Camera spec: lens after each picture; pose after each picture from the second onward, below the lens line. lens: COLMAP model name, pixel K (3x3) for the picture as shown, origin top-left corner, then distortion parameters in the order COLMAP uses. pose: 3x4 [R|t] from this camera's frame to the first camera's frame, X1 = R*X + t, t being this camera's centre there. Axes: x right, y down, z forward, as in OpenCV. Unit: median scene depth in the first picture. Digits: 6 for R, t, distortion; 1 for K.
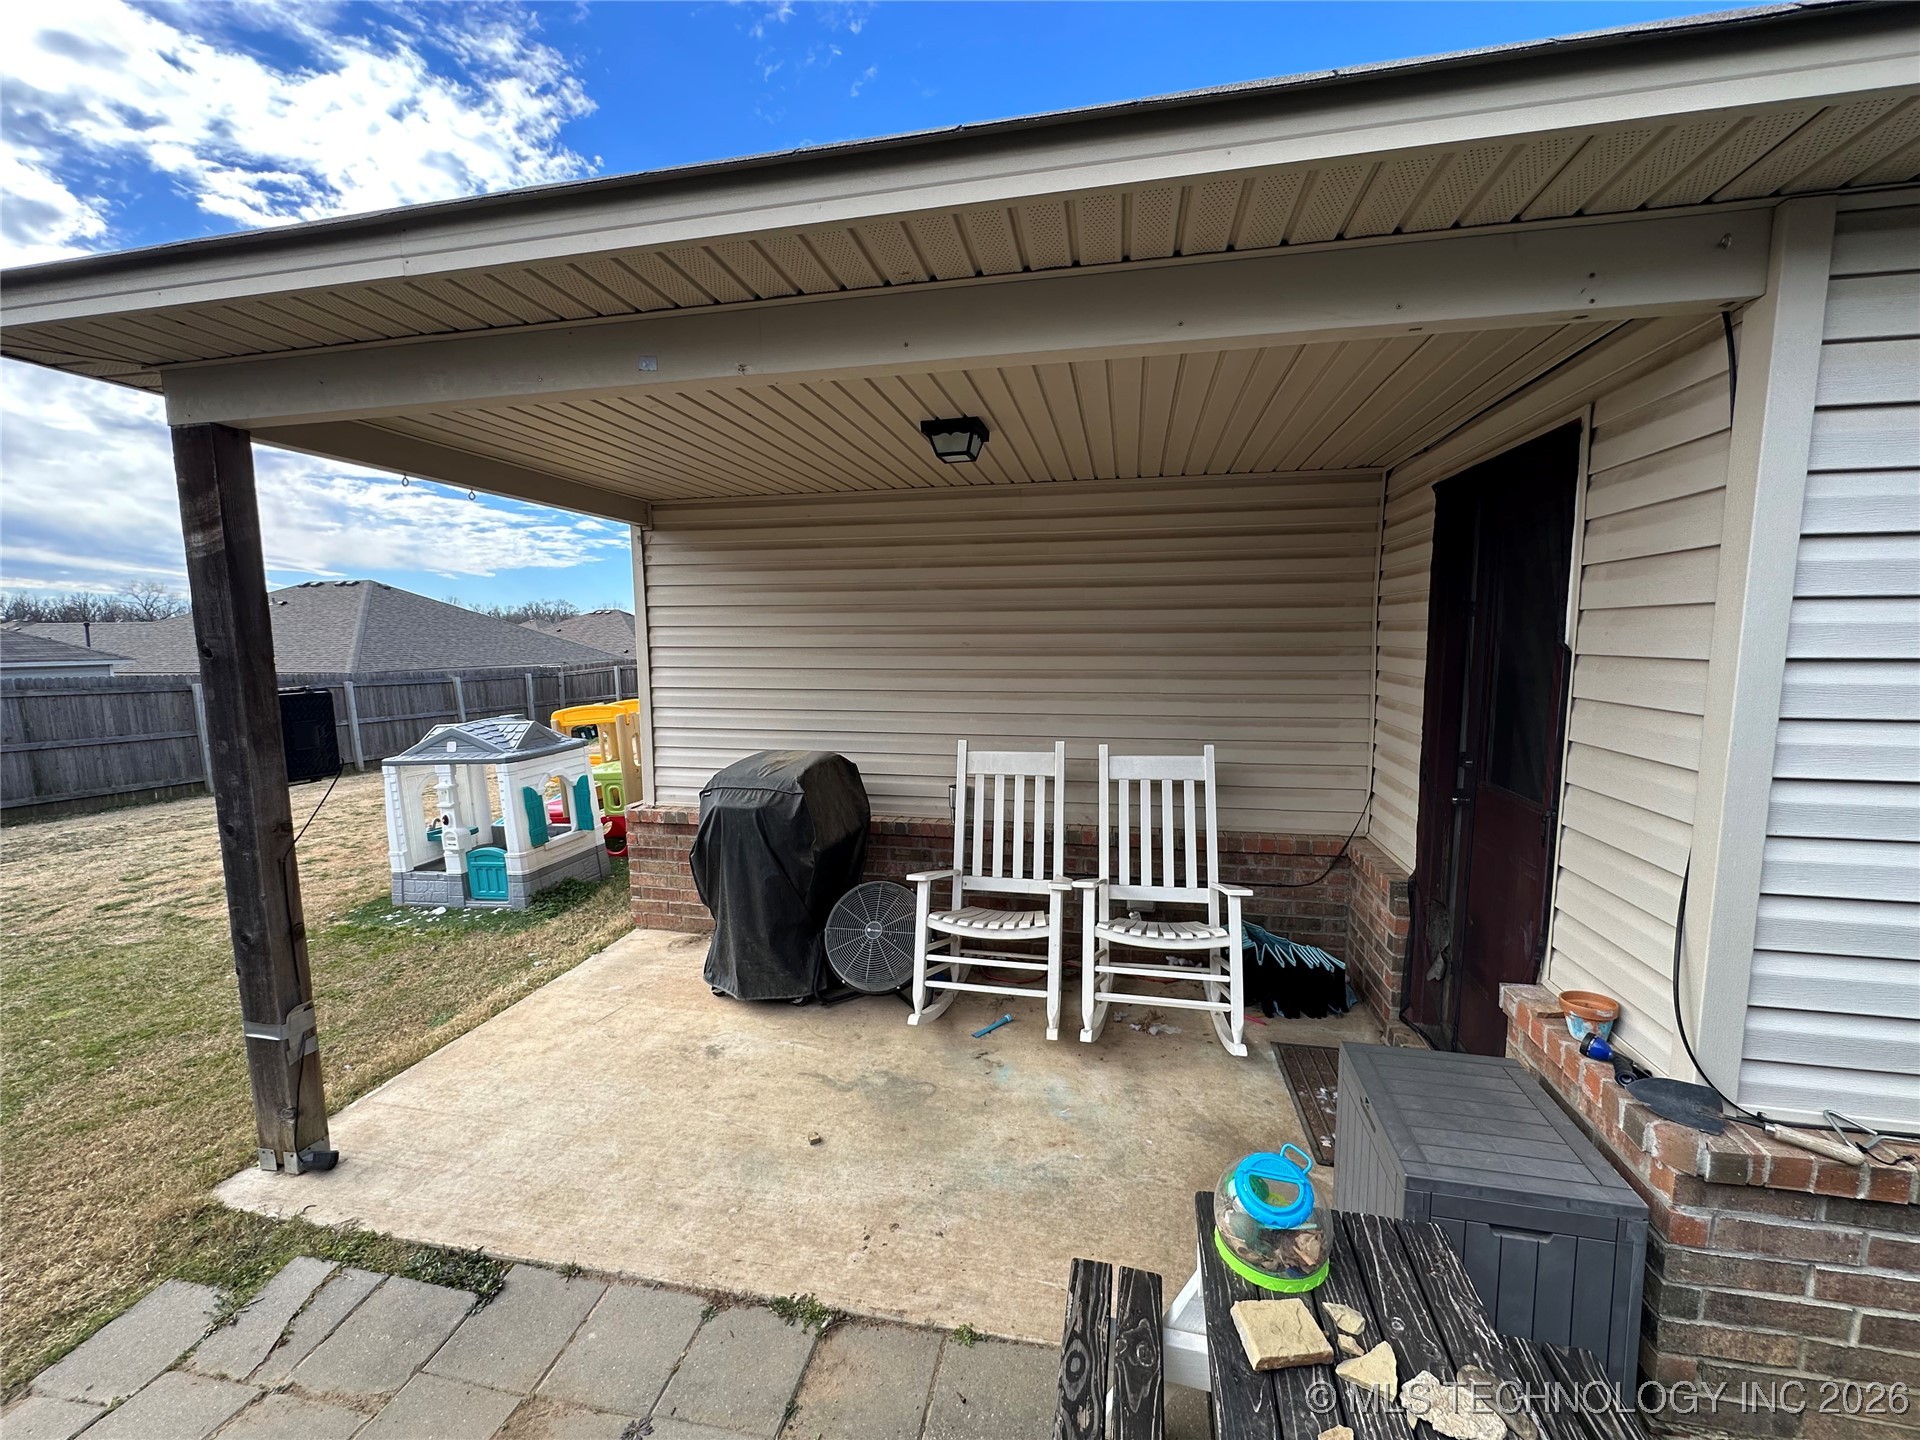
lens RADIAL K [[765.0, 0, 960.0], [0, 765.0, 720.0], [0, 0, 1]] dist [-0.002107, 0.000457]
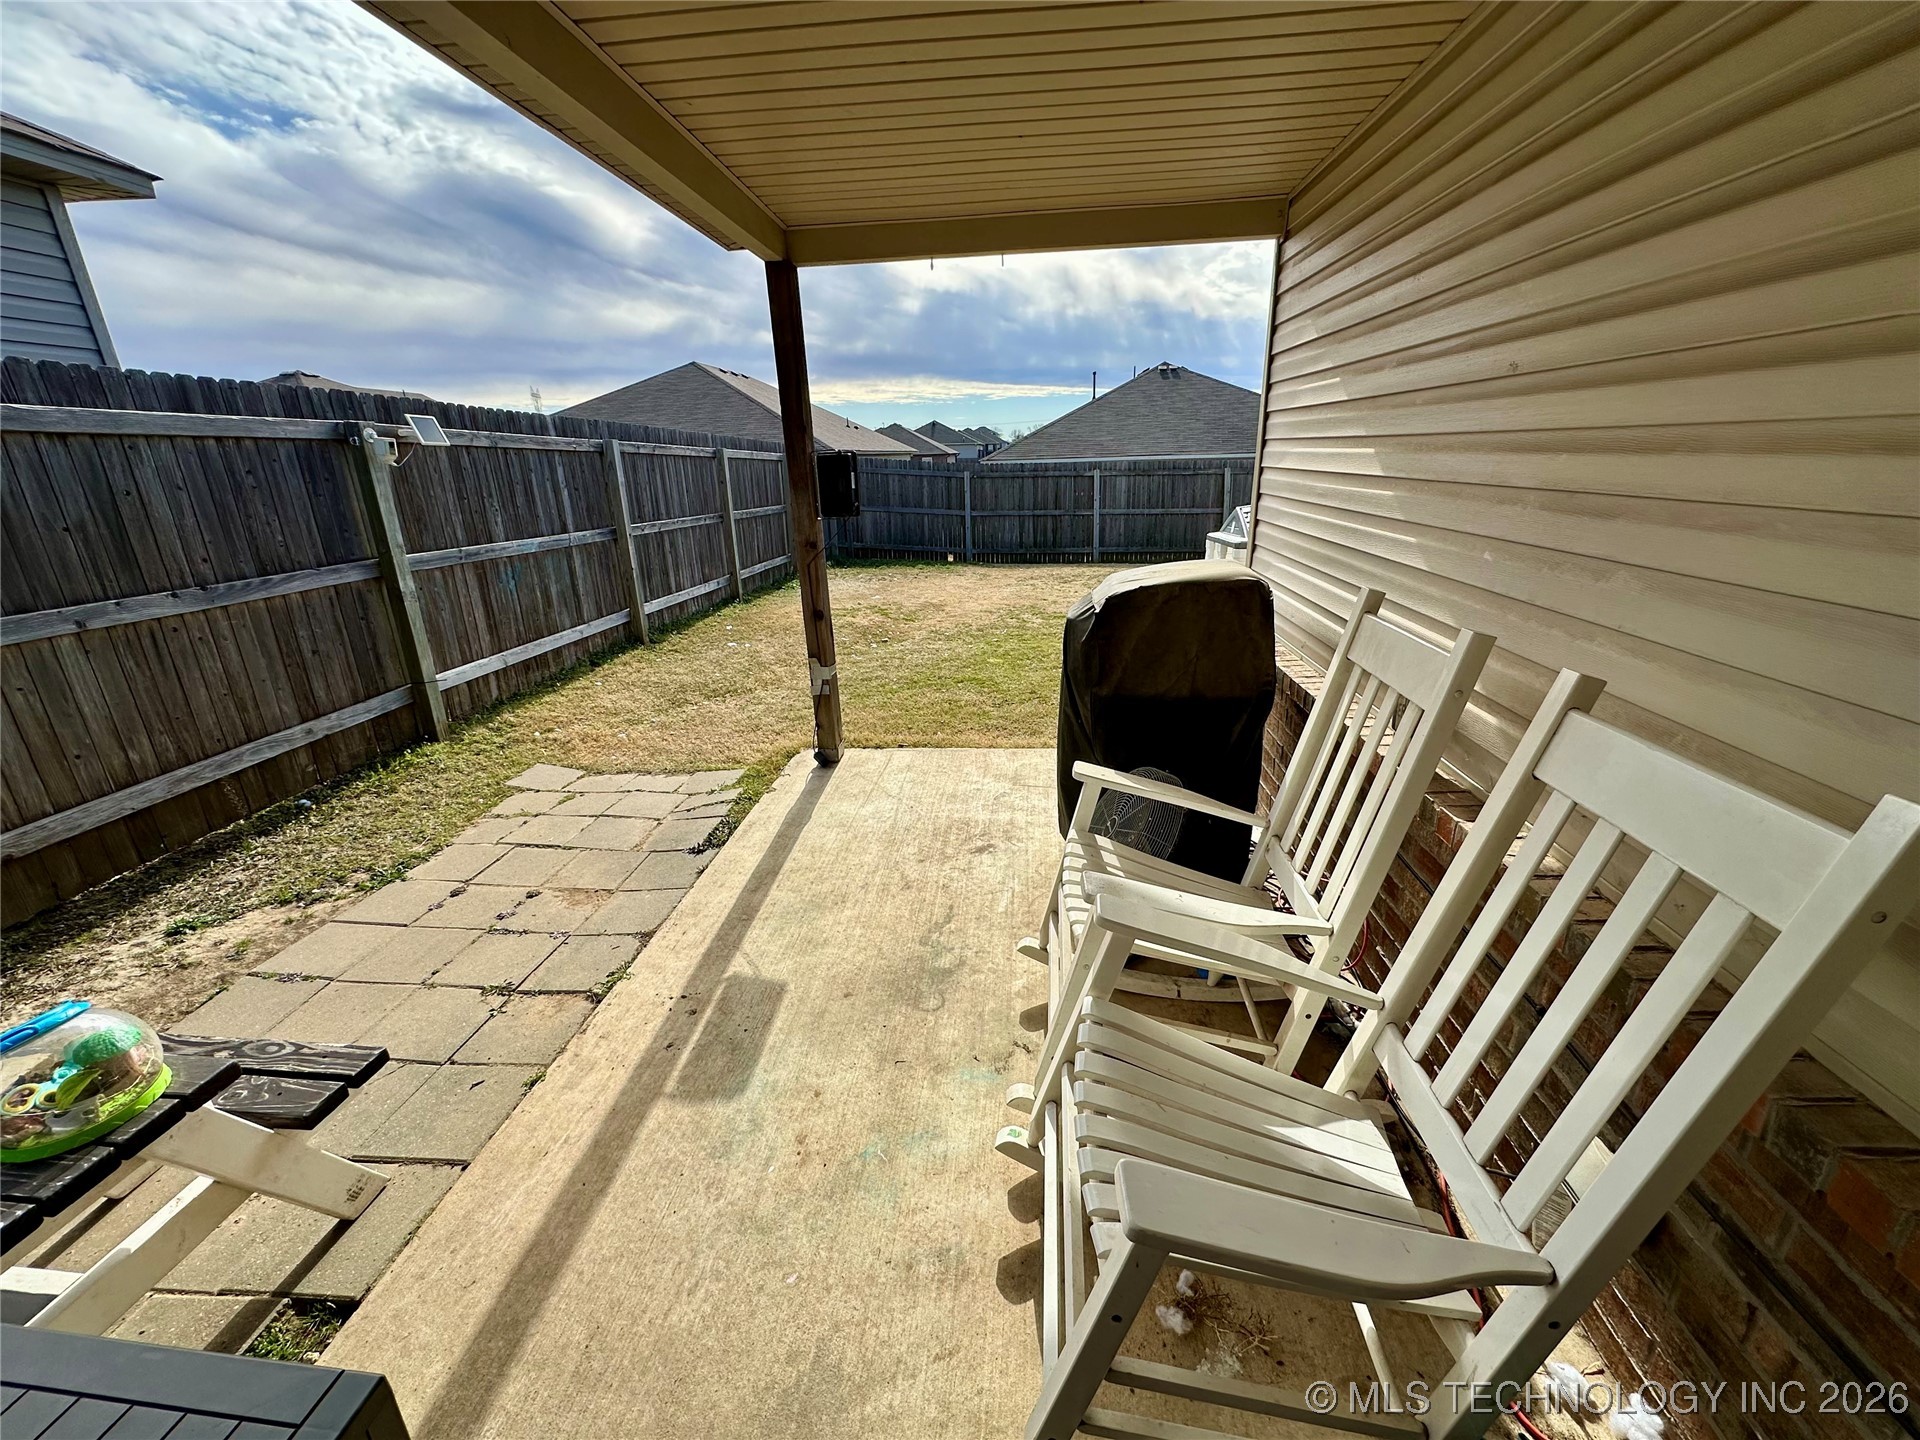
lens RADIAL K [[765.0, 0, 960.0], [0, 765.0, 720.0], [0, 0, 1]] dist [-0.002107, 0.000457]
pose [[0.128522, 0.329101, -0.935508, 0.663878], [-0.080625, 0.943676, 0.320898, -0.042559], [0.988424, 0.034183, 0.147817, 1.018347]]
